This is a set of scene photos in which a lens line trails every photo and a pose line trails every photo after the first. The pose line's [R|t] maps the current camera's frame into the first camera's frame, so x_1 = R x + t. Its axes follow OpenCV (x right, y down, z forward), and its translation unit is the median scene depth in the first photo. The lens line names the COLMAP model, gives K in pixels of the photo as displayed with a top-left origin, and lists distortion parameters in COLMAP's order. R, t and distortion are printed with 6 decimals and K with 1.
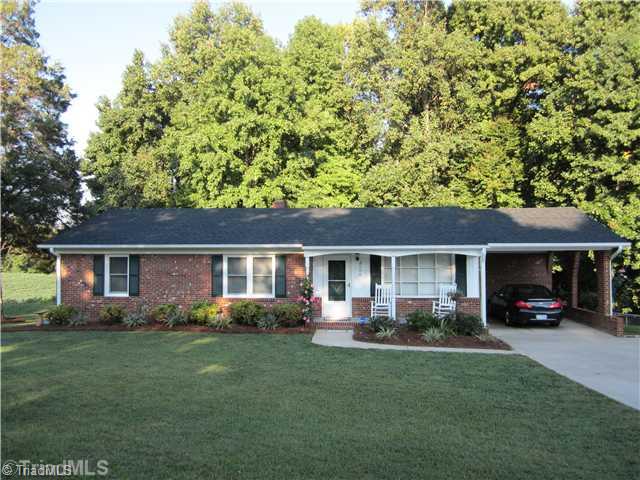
lens RADIAL K [[517.8, 0, 320.0], [0, 517.8, 240.0], [0, 0, 1]] dist [-0.048969, 0.001703]
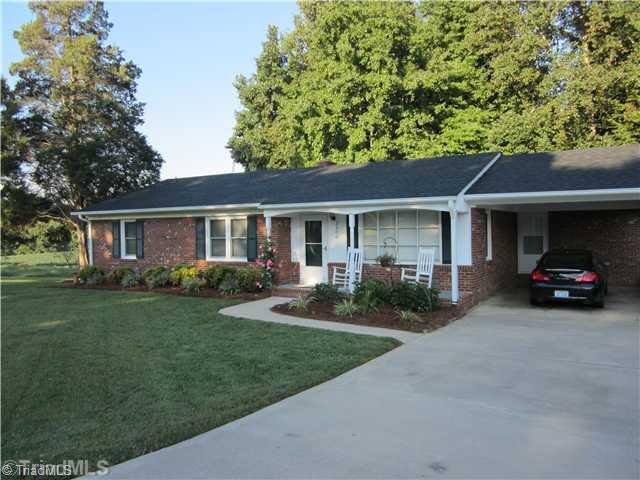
lens RADIAL K [[517.8, 0, 320.0], [0, 517.8, 240.0], [0, 0, 1]] dist [-0.048969, 0.001703]
pose [[0.907445, -0.003108, -0.420160, 0.330518], [0.026132, 0.998454, 0.049053, 0.022843], [0.419358, -0.055493, 0.906123, 0.157071]]
